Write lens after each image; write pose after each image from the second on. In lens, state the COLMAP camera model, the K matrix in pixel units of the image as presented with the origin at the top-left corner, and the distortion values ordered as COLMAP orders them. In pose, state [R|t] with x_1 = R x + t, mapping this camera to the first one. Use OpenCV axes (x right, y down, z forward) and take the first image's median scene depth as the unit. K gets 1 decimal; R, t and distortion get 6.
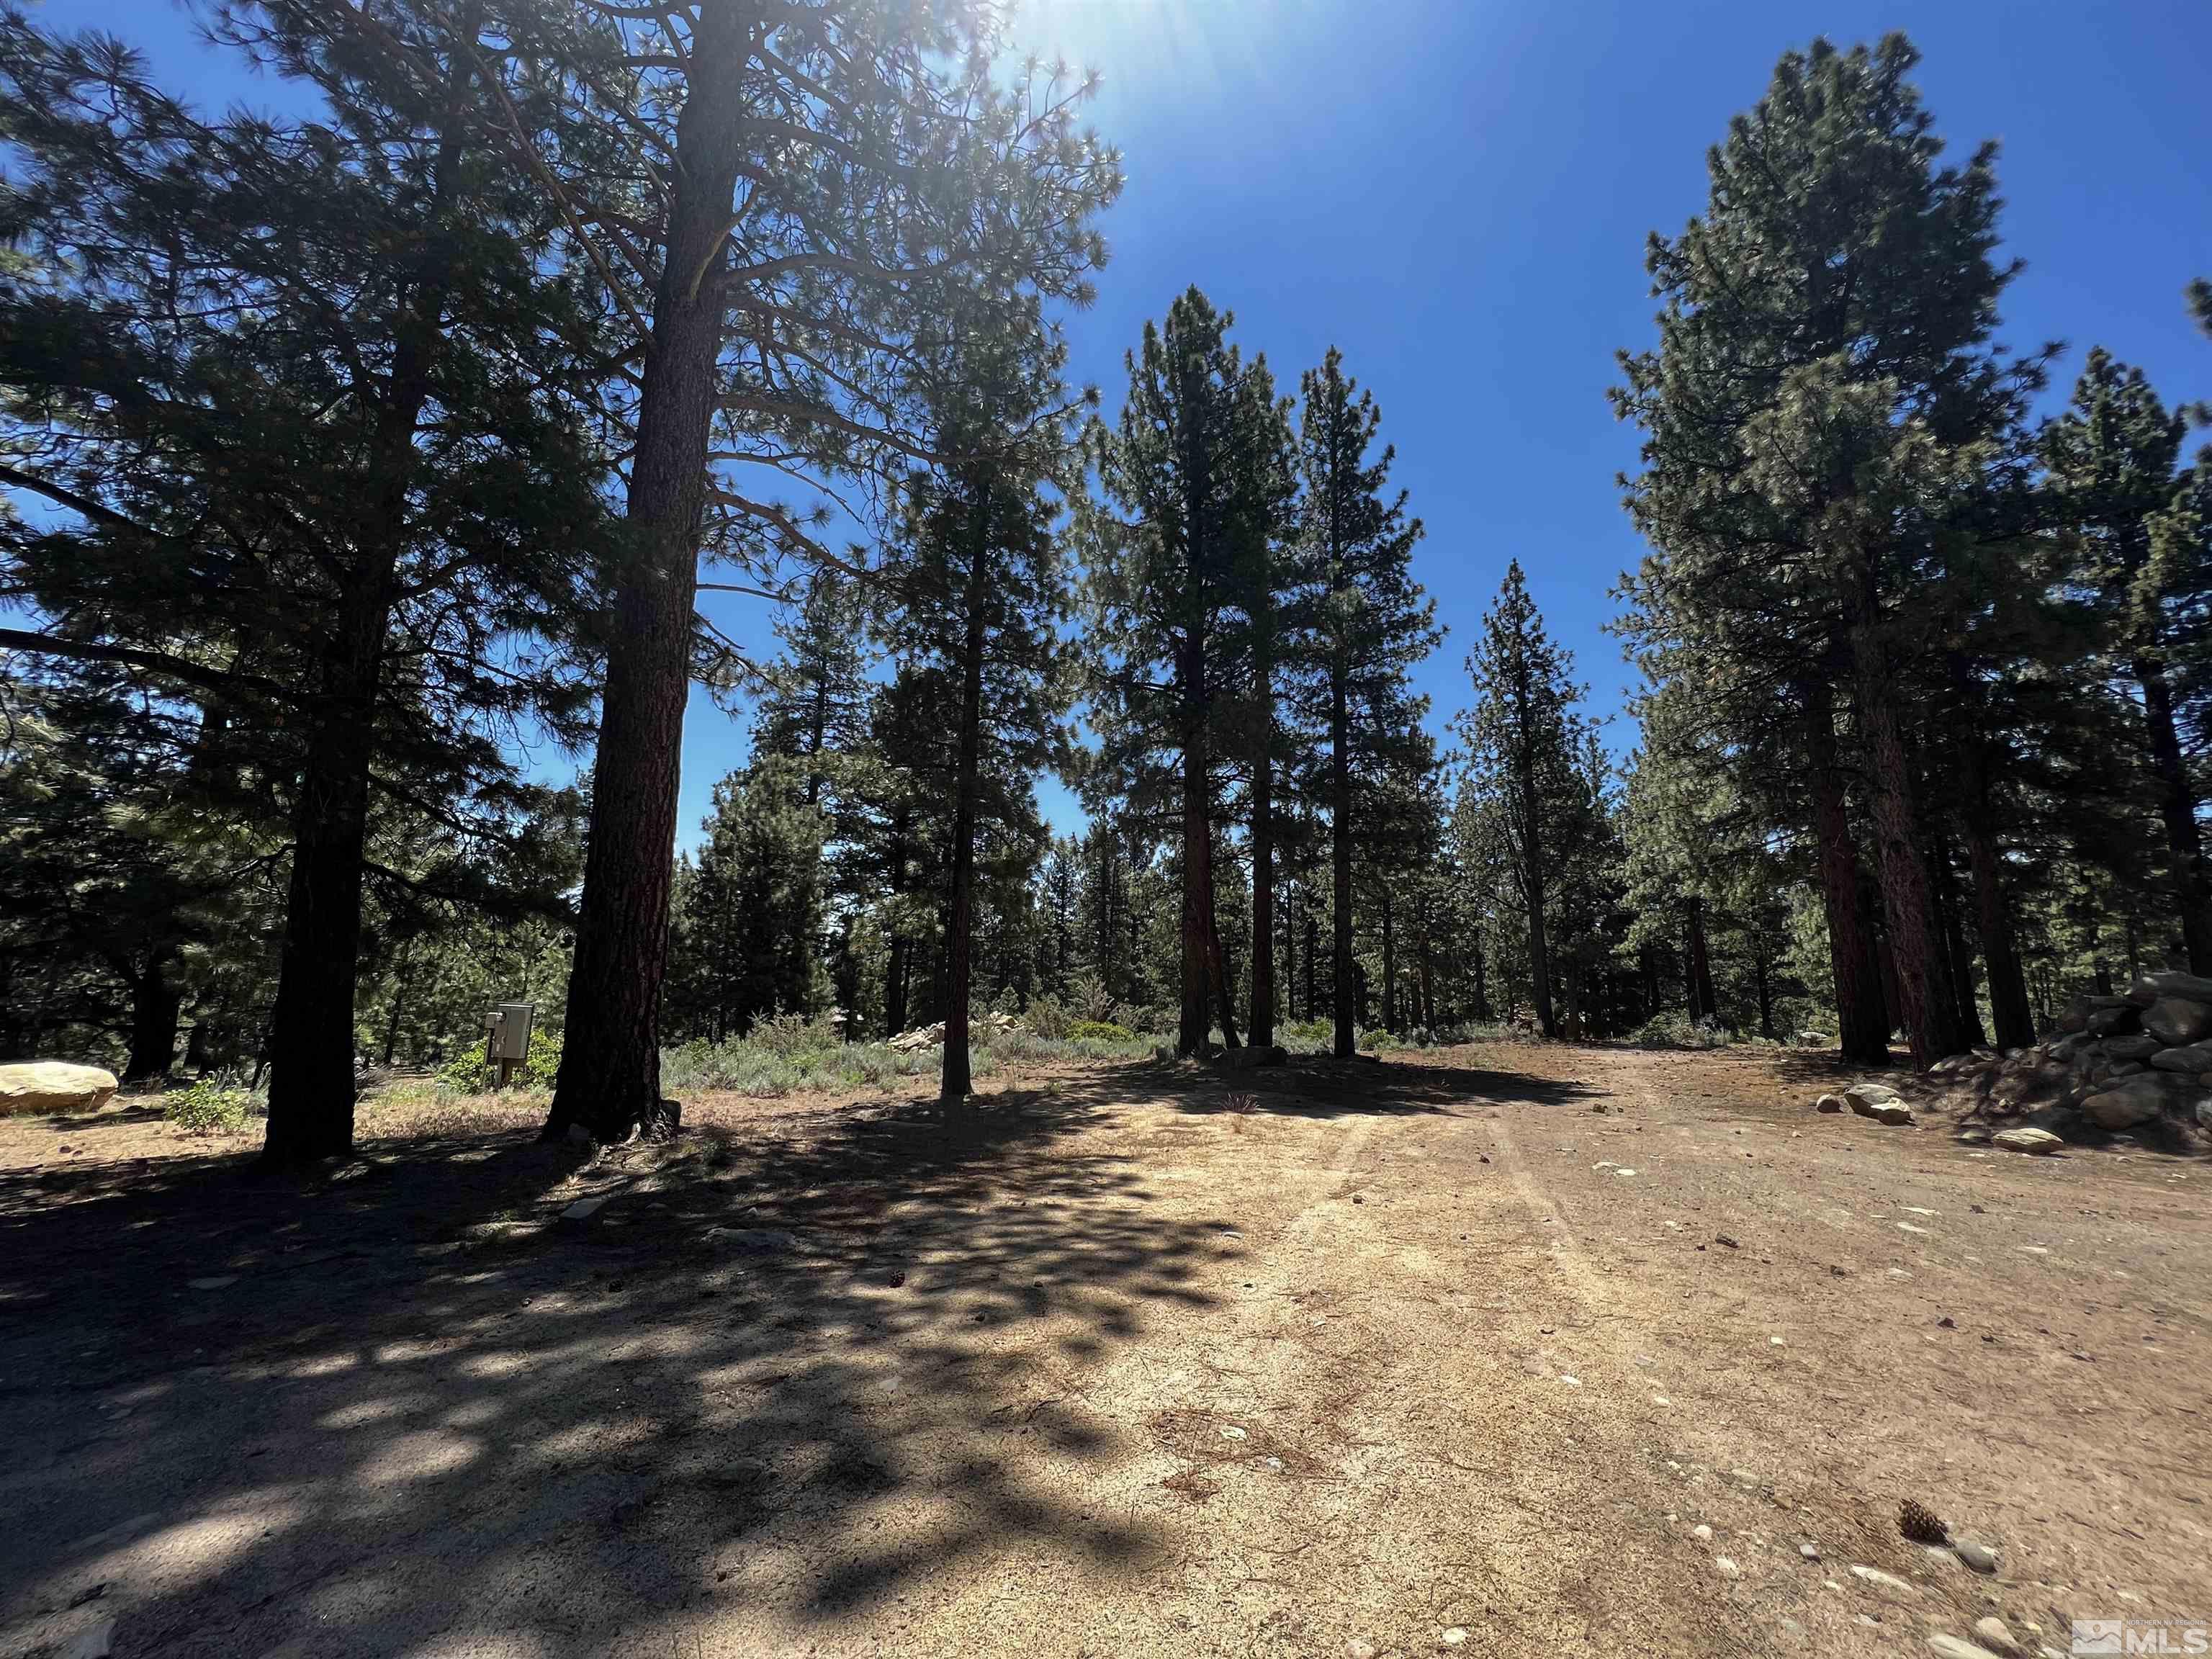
lens RADIAL K [[880.8, 0, 1102.2], [0, 880.8, 824.1], [0, 0, 1]] dist [-0.001443, 0.000436]
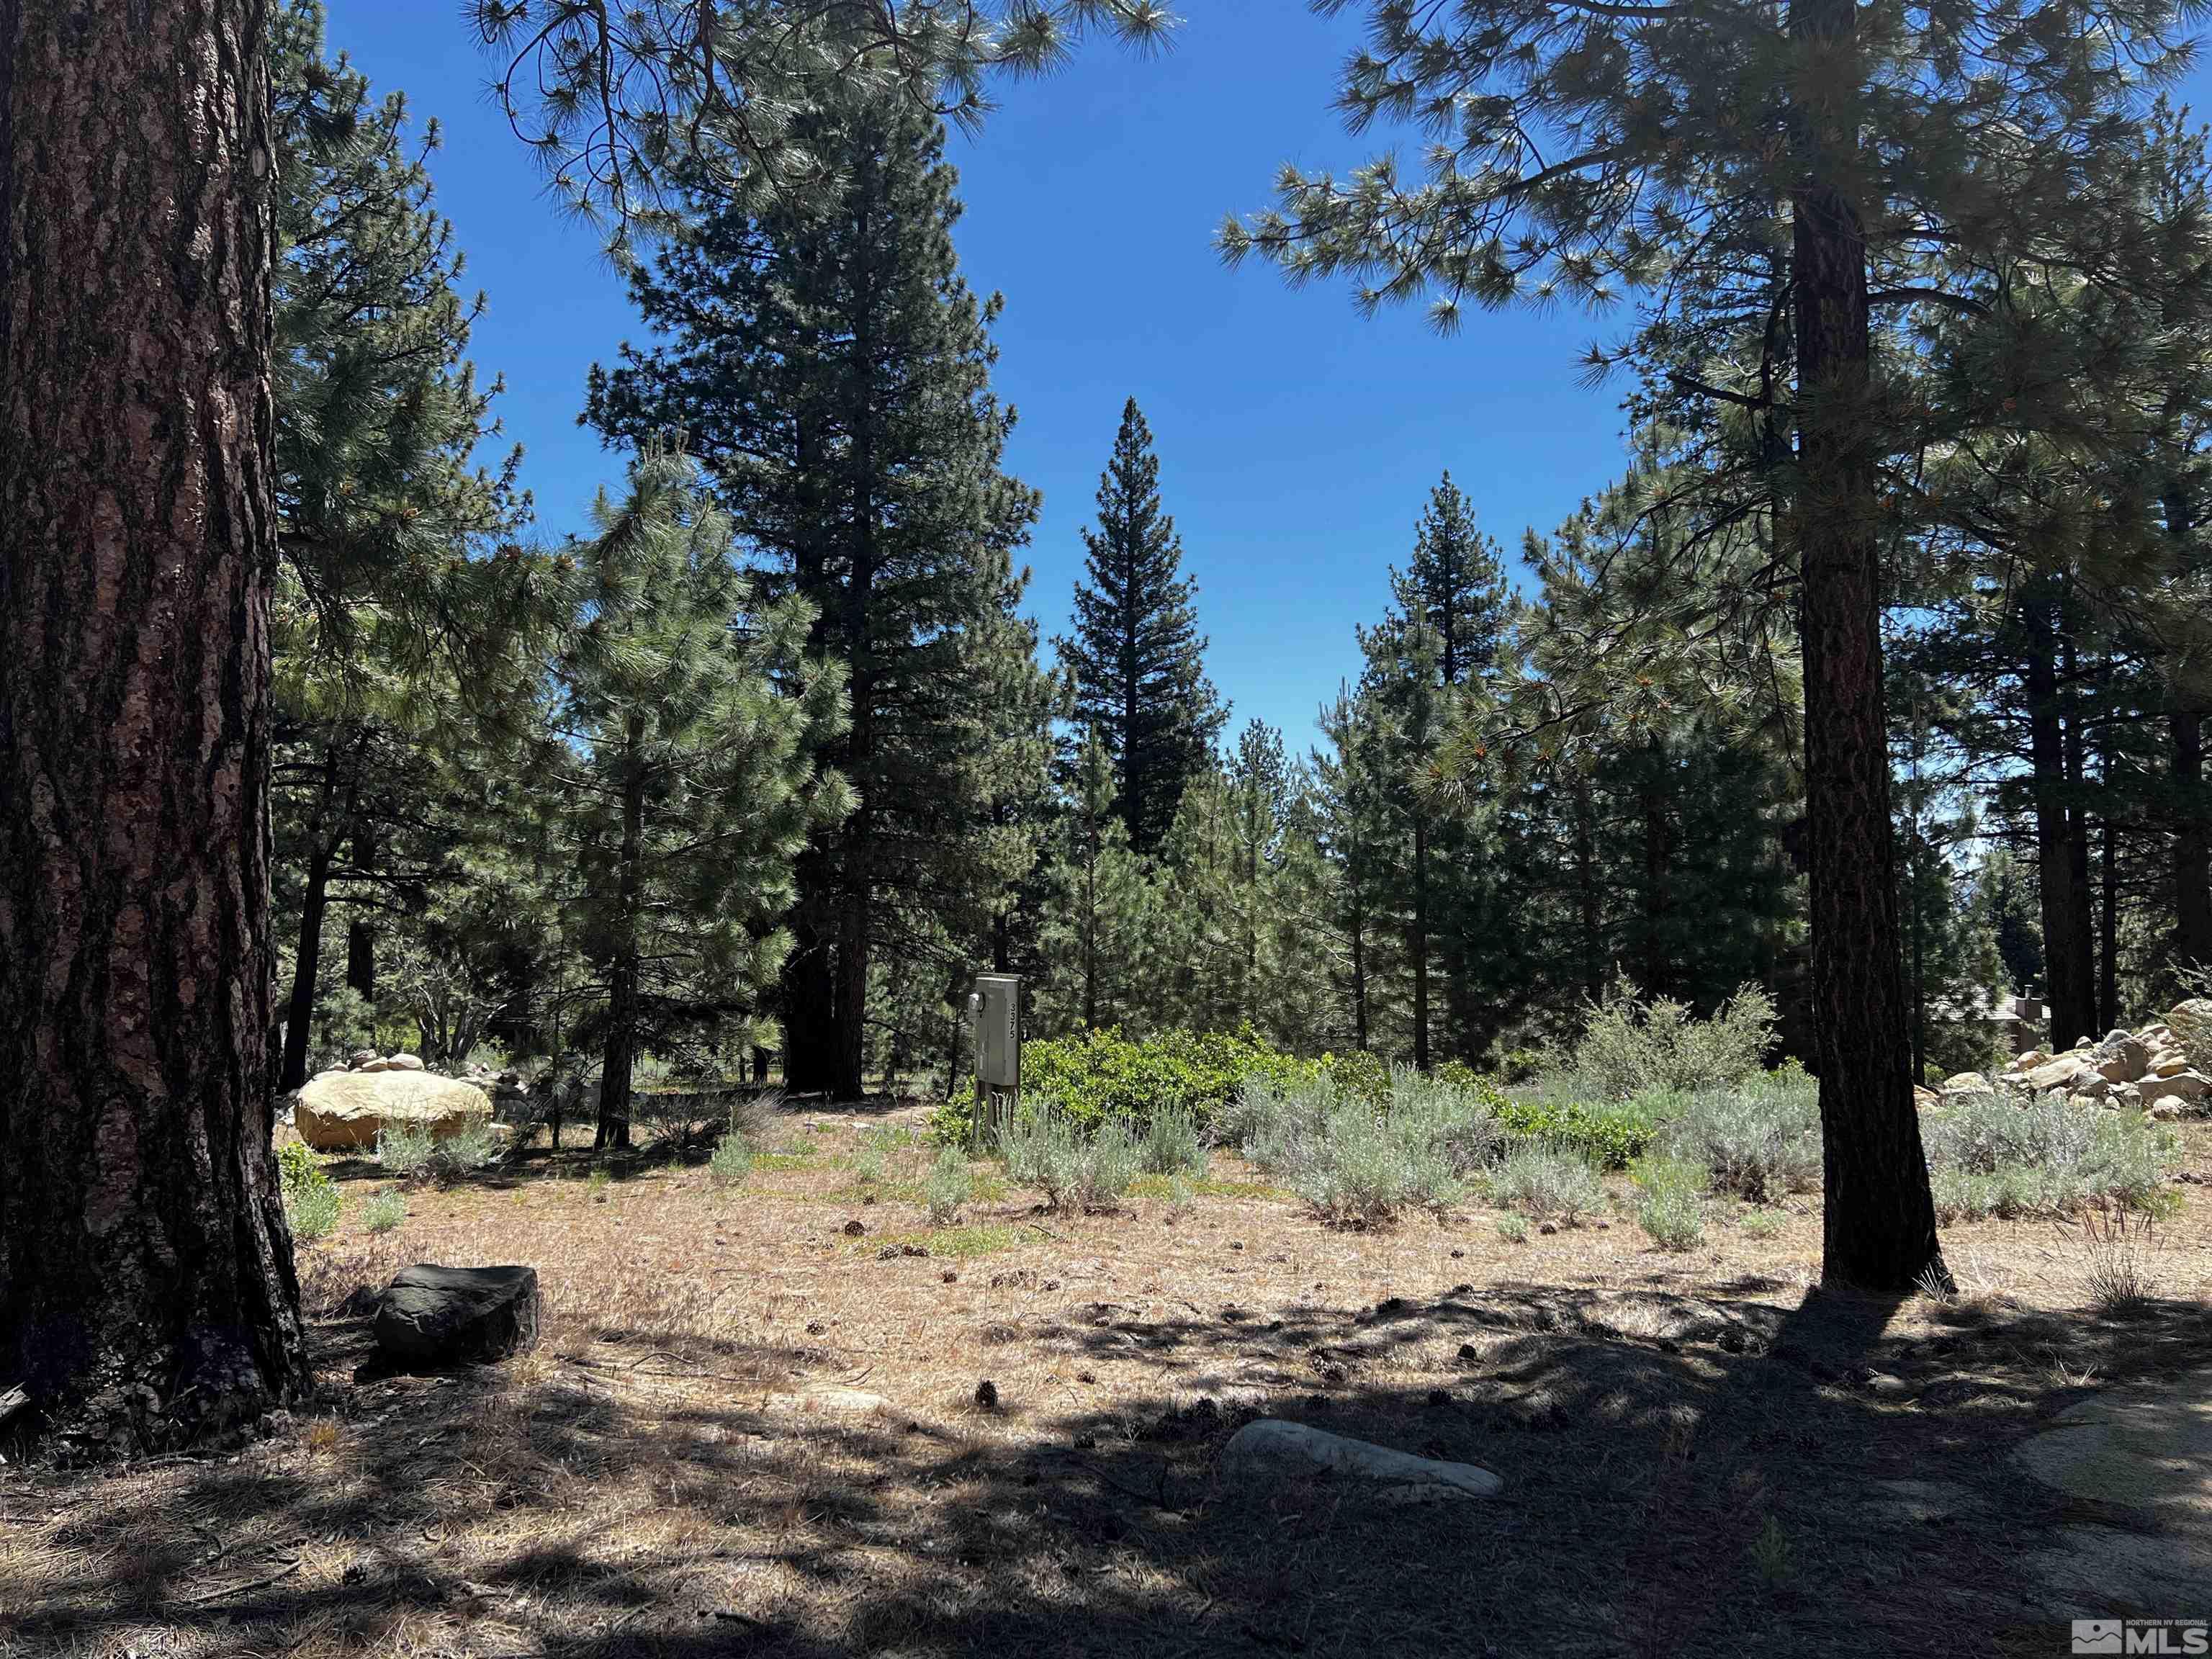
lens RADIAL K [[1646.8, 0, 1111.3], [0, 1646.8, 828.2], [0, 0, 1]] dist [0.064712, -0.077651]
pose [[0.699753, -0.076284, -0.710300, 0.036344], [0.150306, 0.987747, 0.041992, 0.103866], [0.698394, -0.136147, 0.702645, 0.459517]]
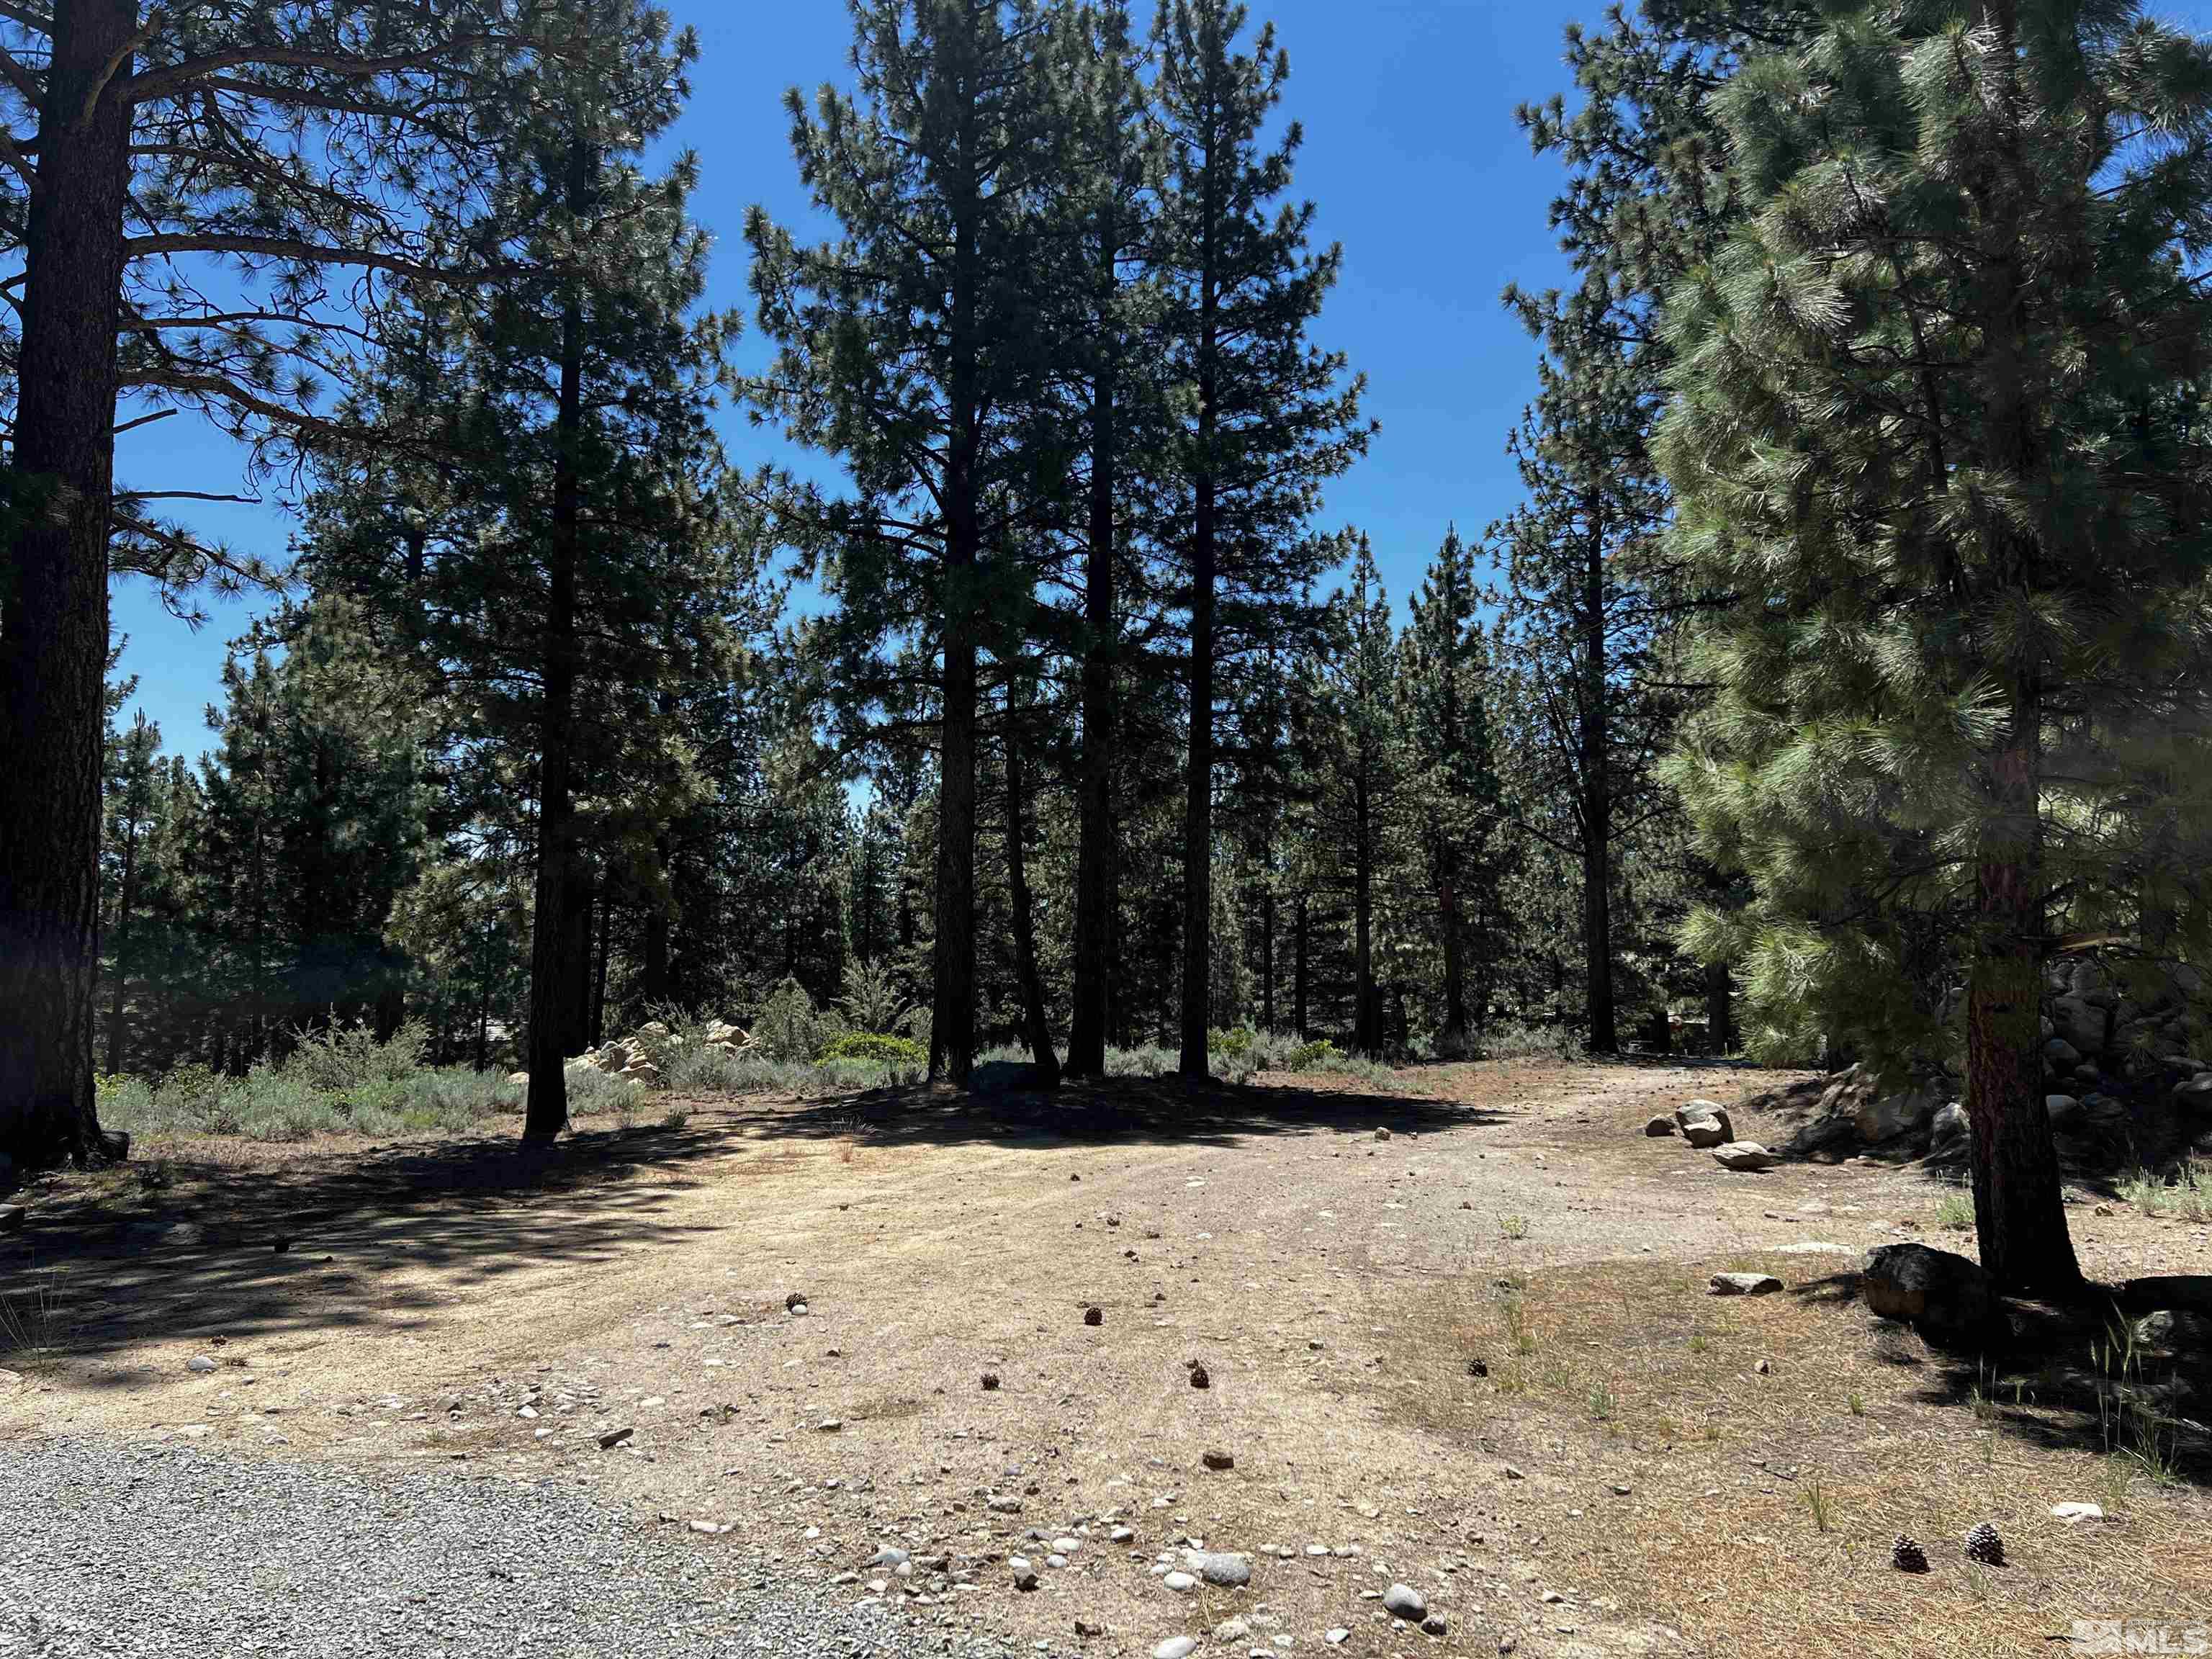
lens RADIAL K [[1646.8, 0, 1116.4], [0, 1646.8, 822.4], [0, 0, 1]] dist [0.064712, -0.077651]
pose [[0.998637, -0.004872, 0.051960, 0.215273], [0.000047, 0.995716, 0.092460, -0.070081], [-0.052188, -0.092332, 0.994360, -0.339784]]
